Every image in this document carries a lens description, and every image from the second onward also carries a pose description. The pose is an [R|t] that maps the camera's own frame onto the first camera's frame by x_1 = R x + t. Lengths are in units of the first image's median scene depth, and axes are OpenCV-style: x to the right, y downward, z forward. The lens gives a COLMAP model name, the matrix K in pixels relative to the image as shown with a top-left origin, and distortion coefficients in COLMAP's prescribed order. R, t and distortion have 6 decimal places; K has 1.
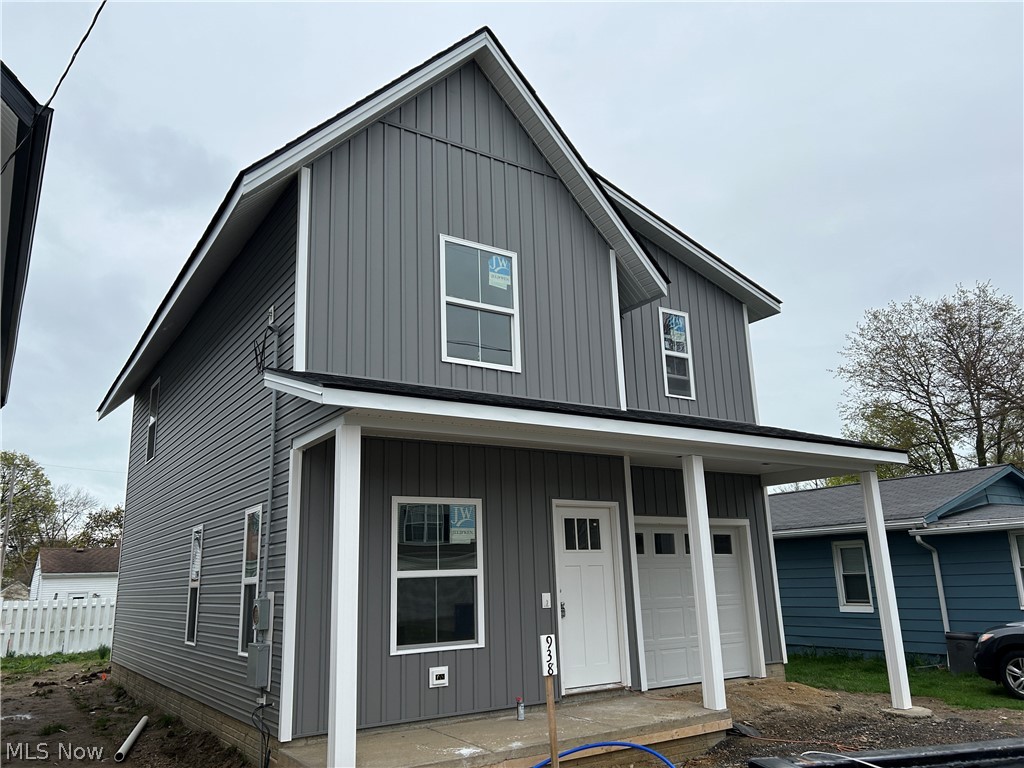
lens RADIAL K [[768.0, 0, 508.0], [0, 768.0, 380.8], [0, 0, 1]] dist [0.000299, -0.010626]
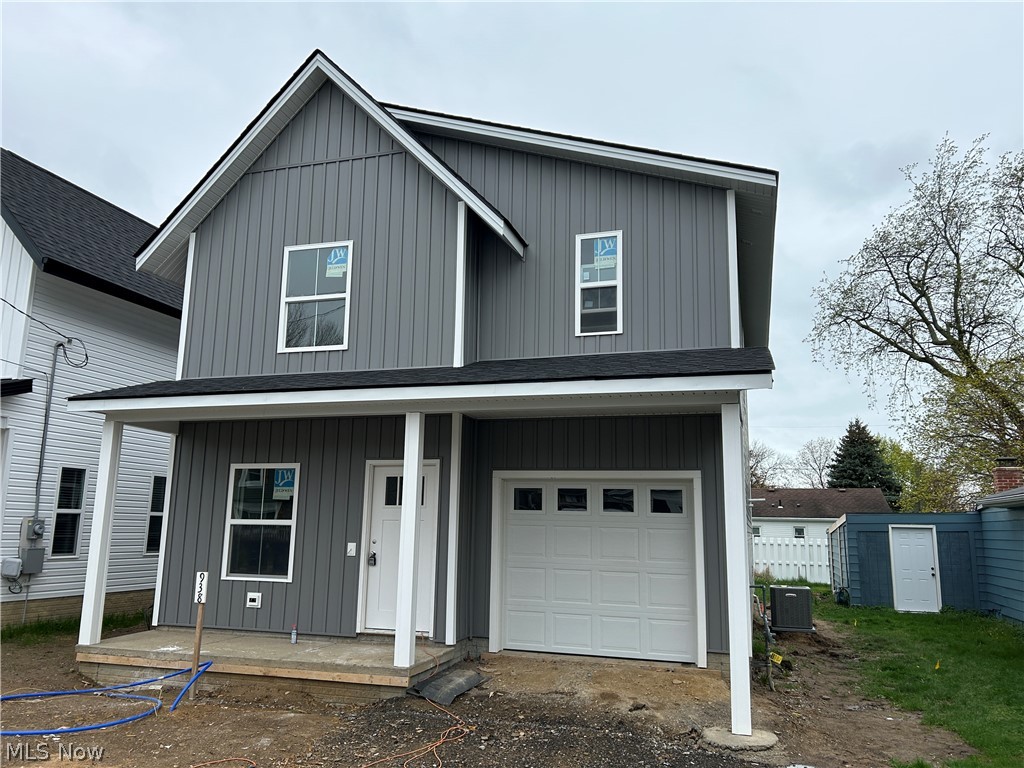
lens RADIAL K [[768.0, 0, 511.3], [0, 768.0, 391.2], [0, 0, 1]] dist [0.000299, -0.010626]
pose [[0.640339, -0.094016, -0.762317, 1.091798], [0.158205, 0.987344, 0.011122, 0.080439], [0.751623, -0.127725, 0.647109, 0.474984]]
